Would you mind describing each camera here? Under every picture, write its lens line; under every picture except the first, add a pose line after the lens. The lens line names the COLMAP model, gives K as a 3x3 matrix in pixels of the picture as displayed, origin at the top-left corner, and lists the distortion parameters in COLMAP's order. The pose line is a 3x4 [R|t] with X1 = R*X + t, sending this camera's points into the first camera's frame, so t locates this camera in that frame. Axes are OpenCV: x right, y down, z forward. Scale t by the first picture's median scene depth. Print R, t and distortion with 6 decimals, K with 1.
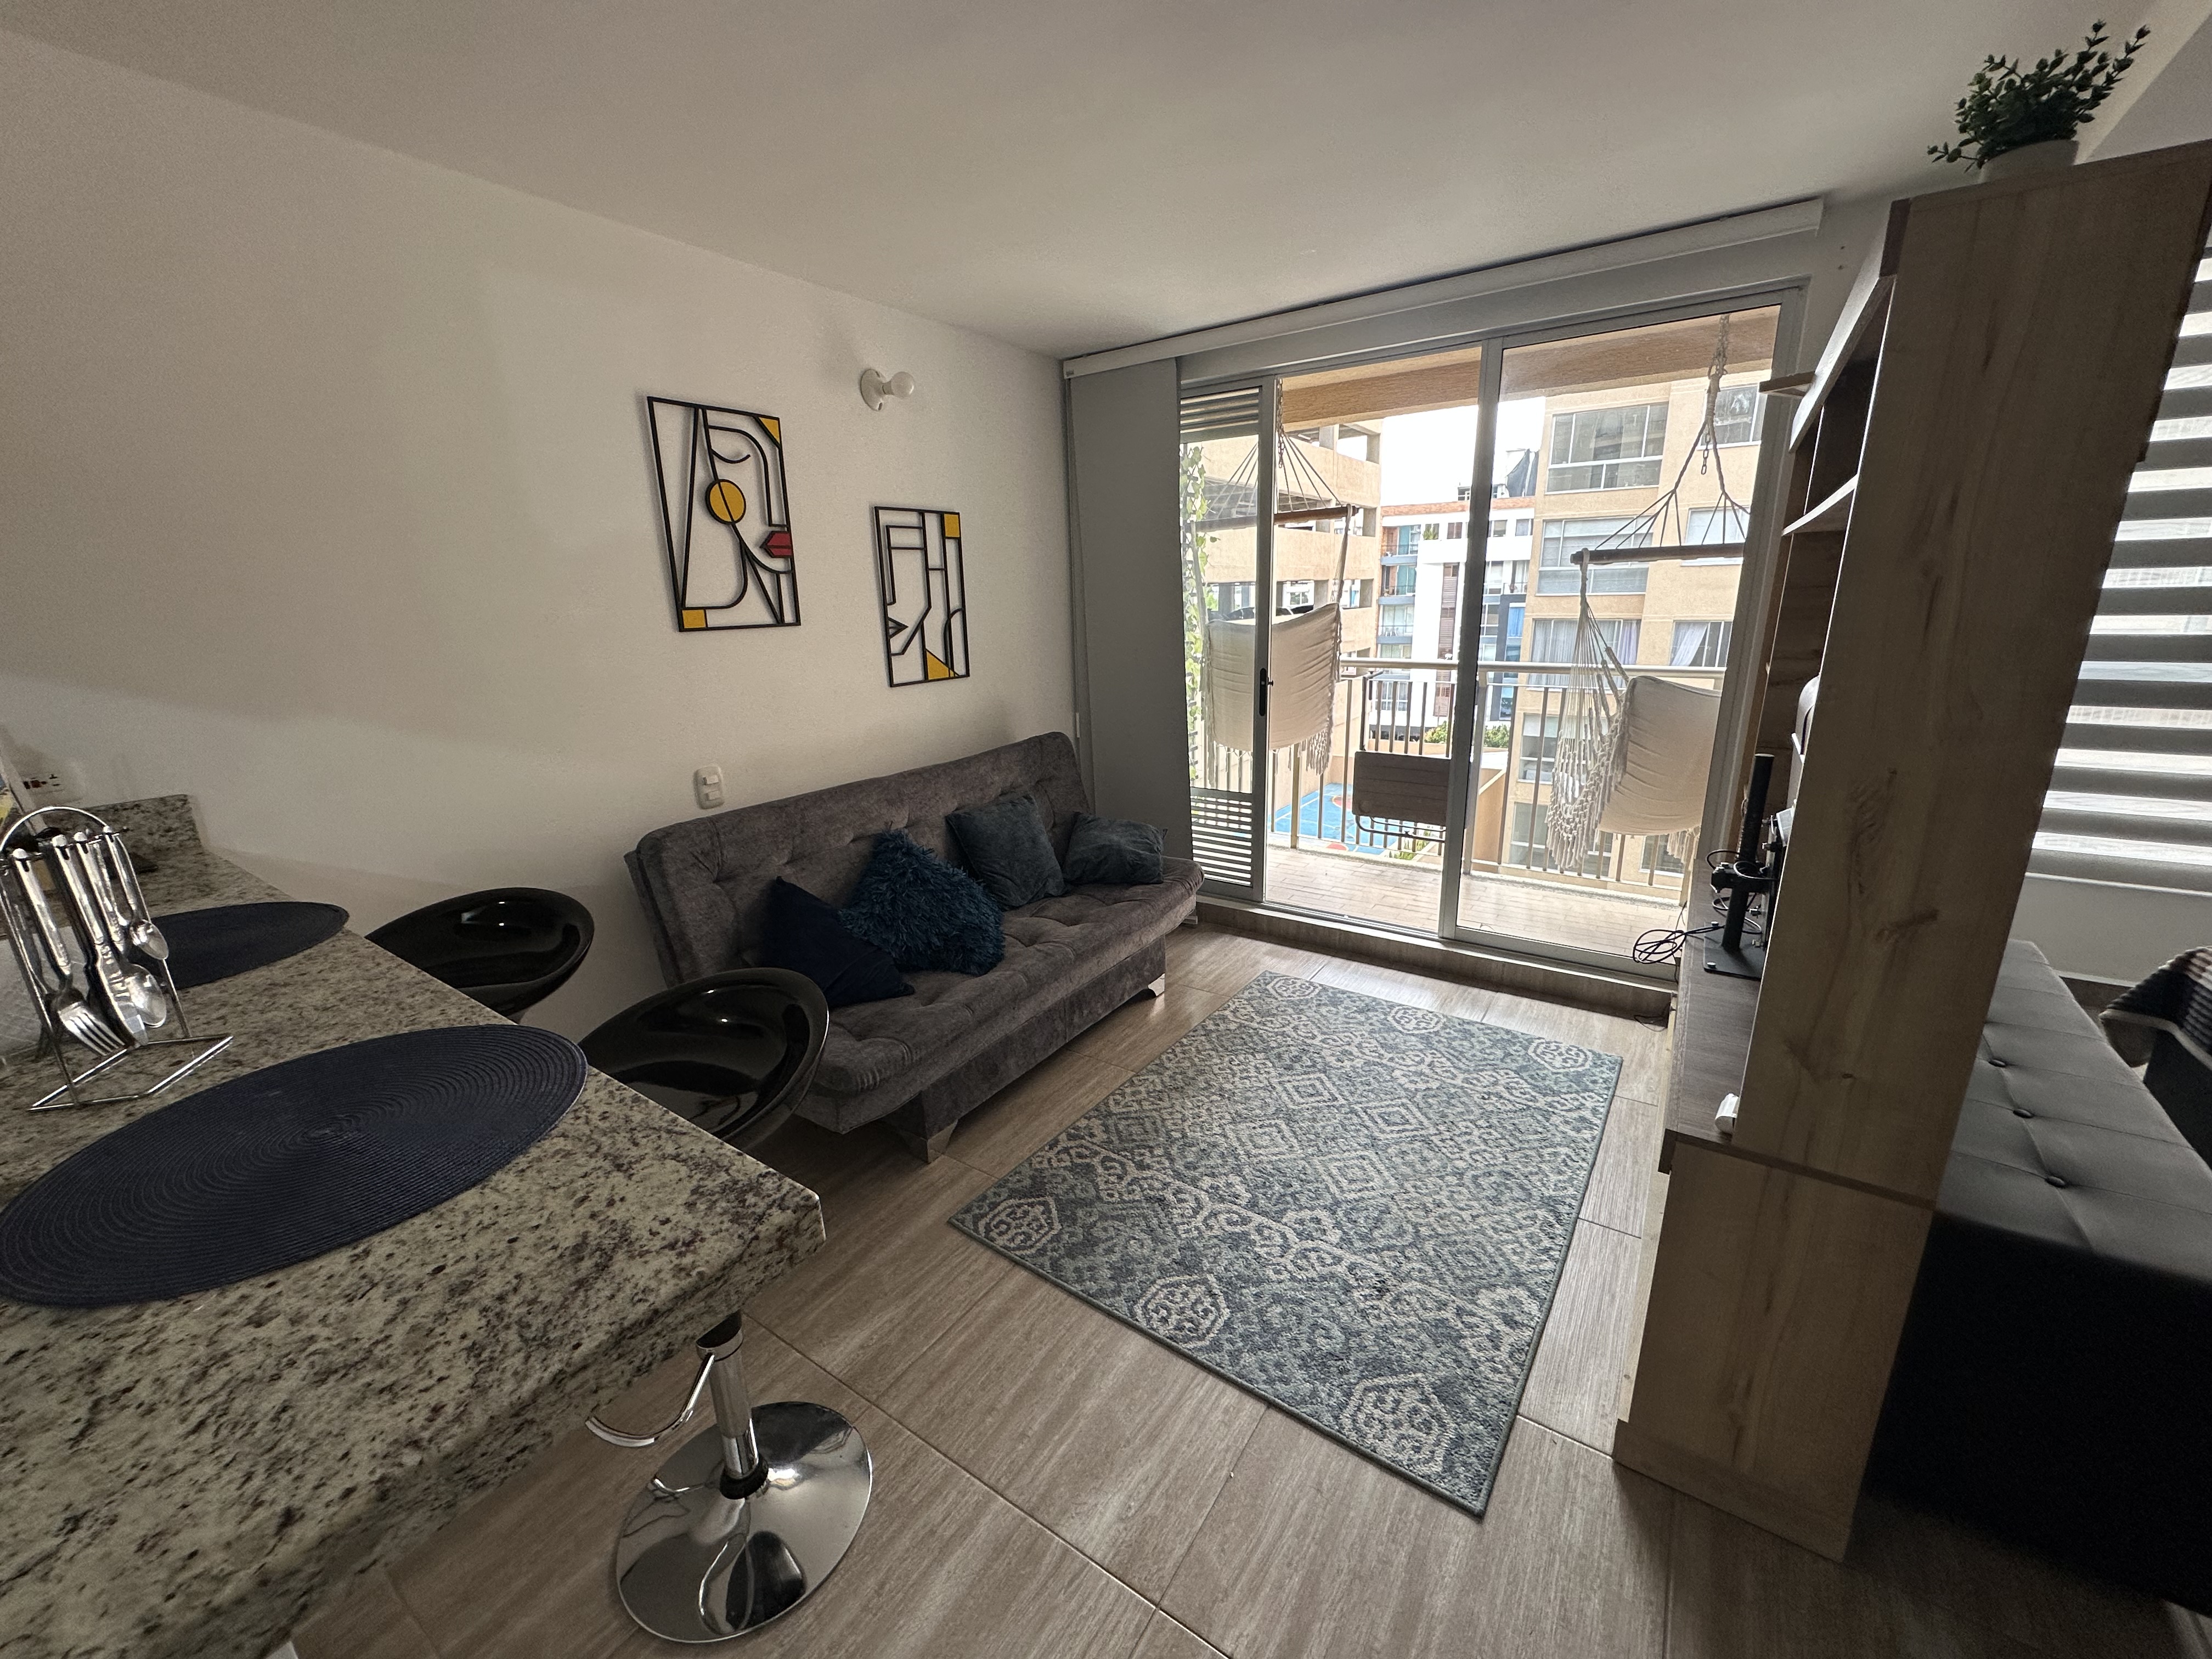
lens RADIAL K [[879.7, 0, 1105.8], [0, 879.7, 825.6], [0, 0, 1]] dist [-0.005507, 0.001374]
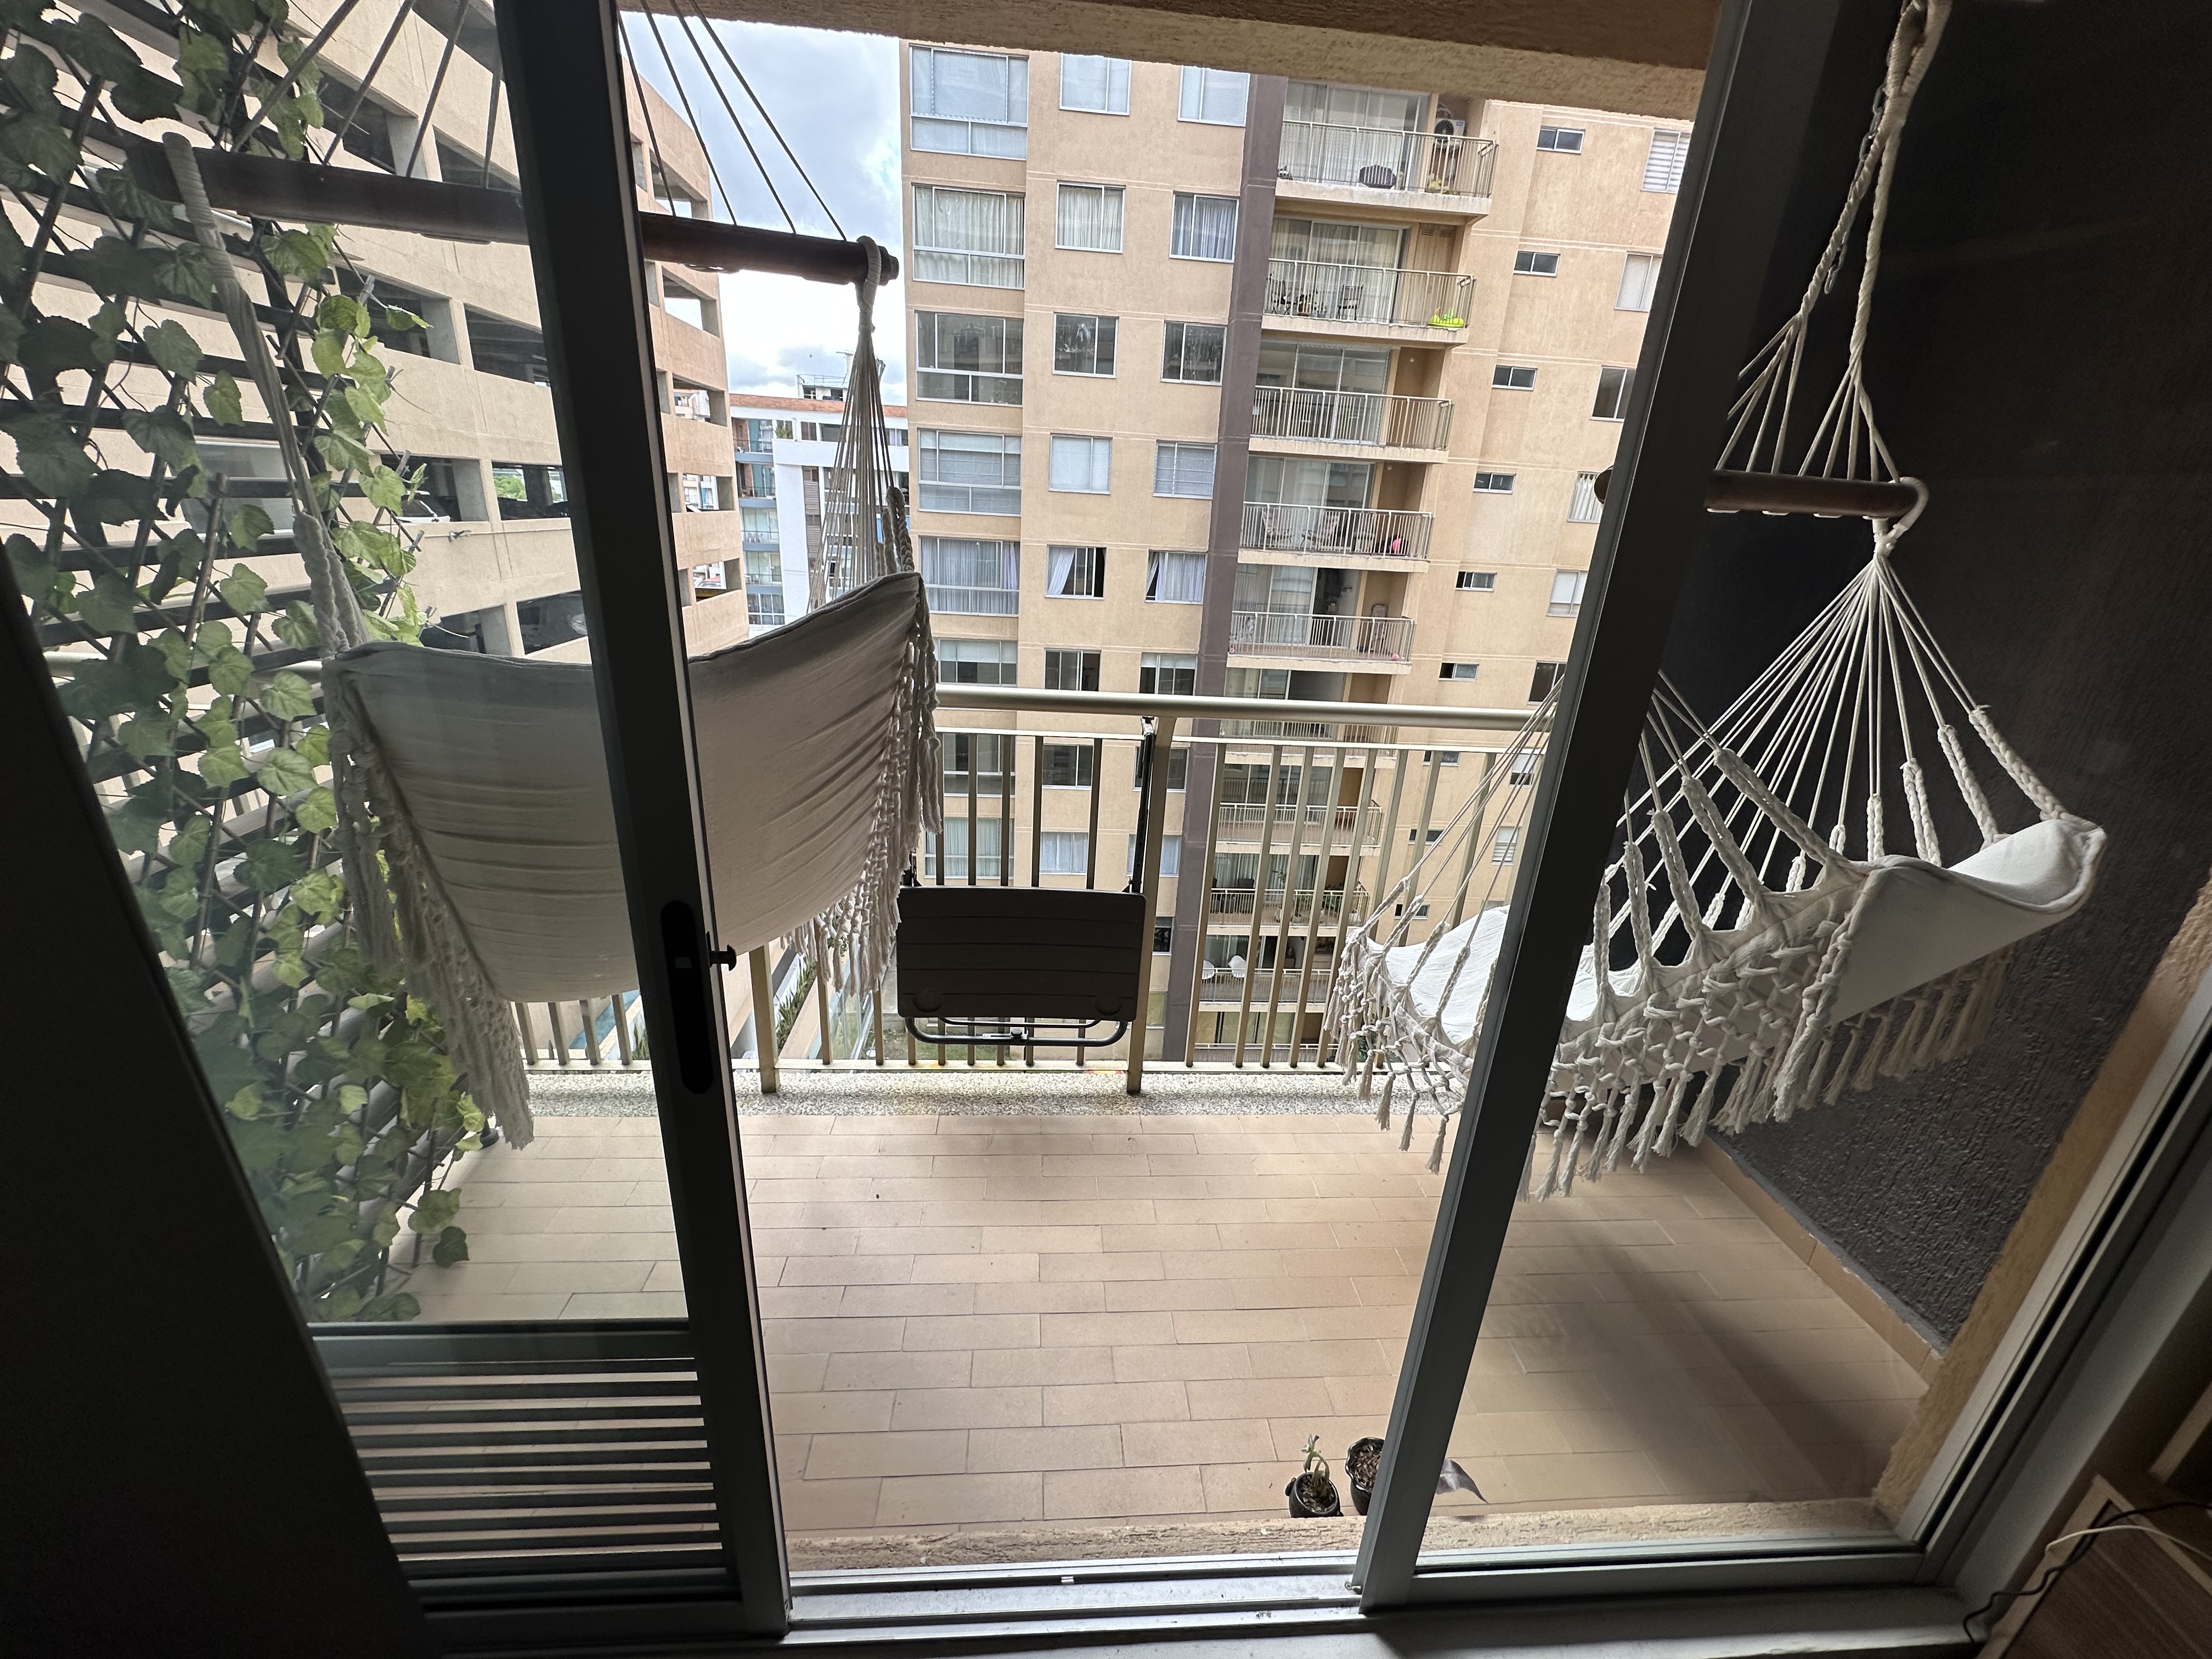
lens RADIAL K [[879.7, 0, 1105.8], [0, 879.7, 825.6], [0, 0, 1]] dist [-0.005507, 0.001374]
pose [[0.779772, -0.152095, 0.607308, 0.145082], [0.090551, 0.987241, 0.130981, -0.231826], [-0.619481, -0.047143, 0.783595, 0.829390]]
